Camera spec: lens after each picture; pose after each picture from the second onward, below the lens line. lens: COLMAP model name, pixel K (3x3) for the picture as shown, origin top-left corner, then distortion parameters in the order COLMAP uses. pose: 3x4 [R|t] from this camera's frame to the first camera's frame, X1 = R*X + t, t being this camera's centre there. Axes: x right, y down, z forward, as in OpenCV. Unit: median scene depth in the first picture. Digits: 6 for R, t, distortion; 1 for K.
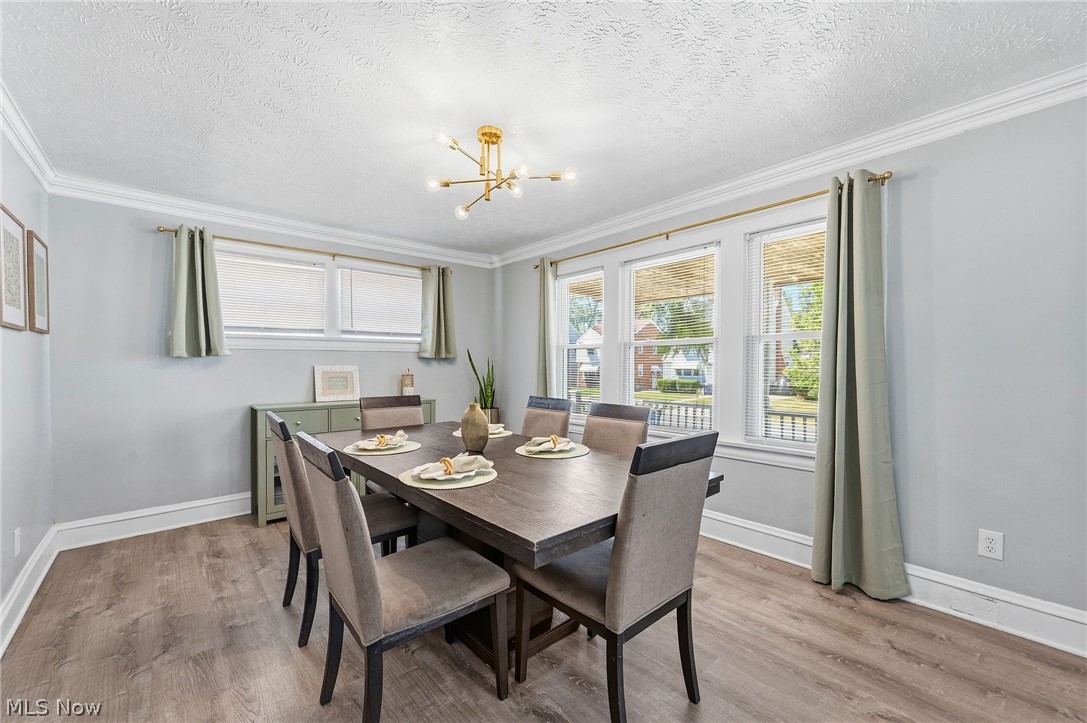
lens RADIAL K [[435.6, 0, 547.8], [0, 435.6, 370.3], [0, 0, 1]] dist [-0.000046, 0.000297]
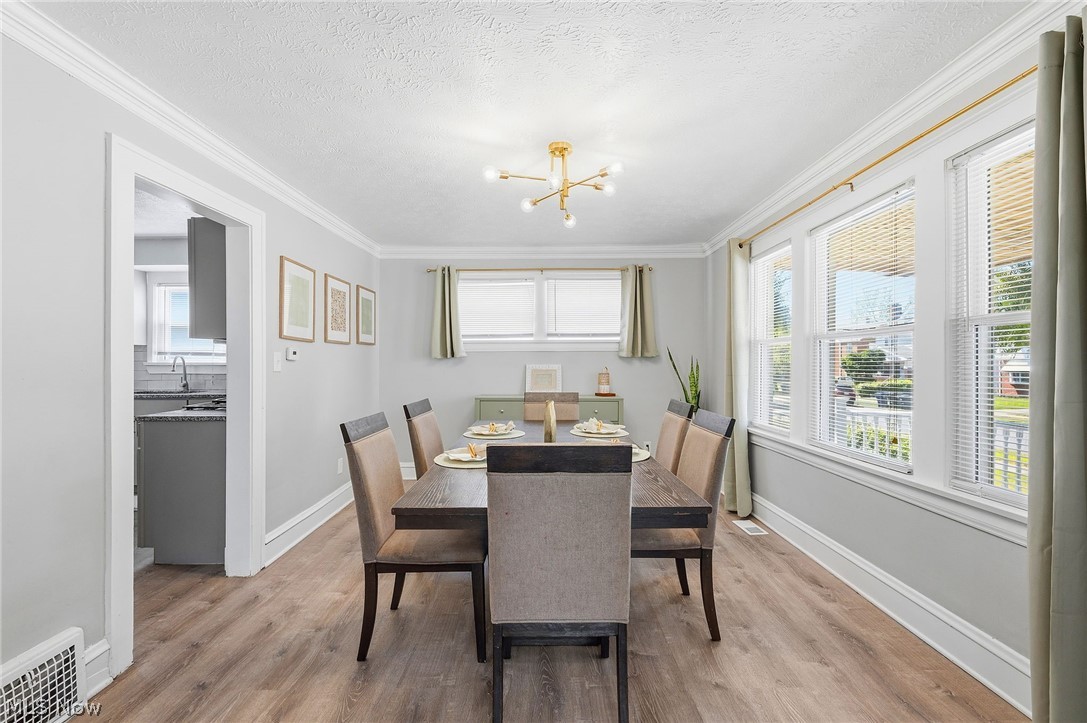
lens RADIAL K [[462.5, 0, 540.7], [0, 462.5, 358.5], [0, 0, 1]] dist [0.001974, 0.000056]
pose [[0.748607, -0.005566, -0.662991, 0.329772], [-0.008190, 0.999811, -0.017642, -0.004849], [0.662964, 0.018637, 0.748420, 0.075892]]
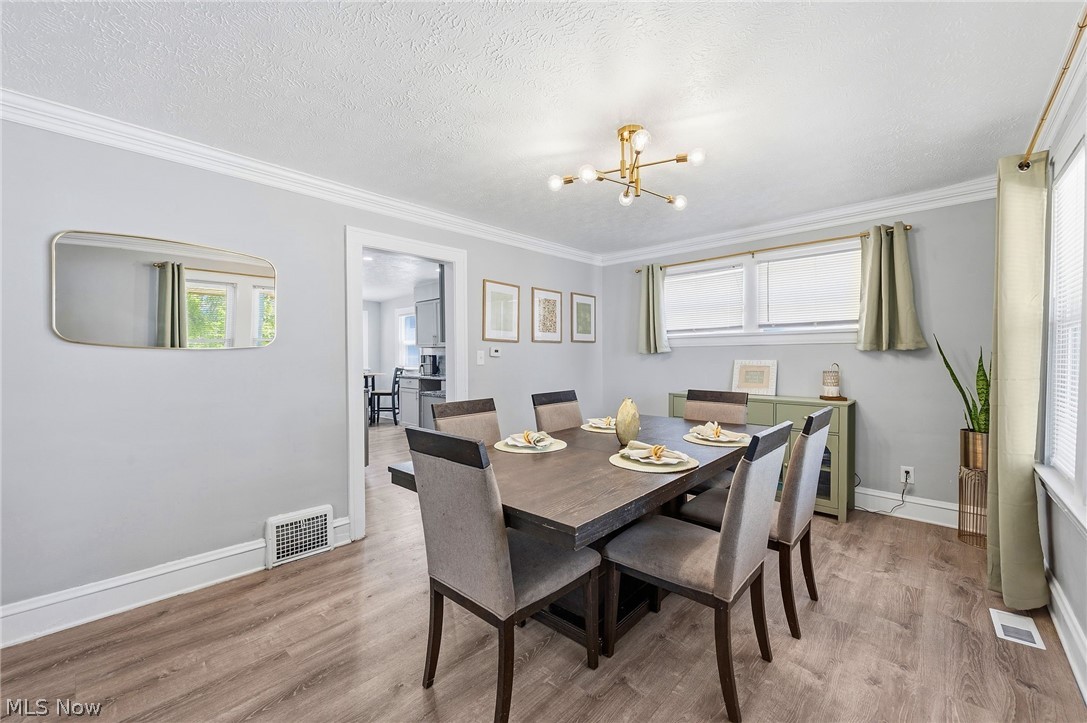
lens RADIAL K [[435.6, 0, 547.3], [0, 435.6, 360.5], [0, 0, 1]] dist [-0.000046, 0.000297]
pose [[0.104838, 0.008843, -0.994450, 0.491174], [-0.010032, 0.999919, 0.007834, -0.012394], [0.994439, 0.009155, 0.104918, 0.413220]]
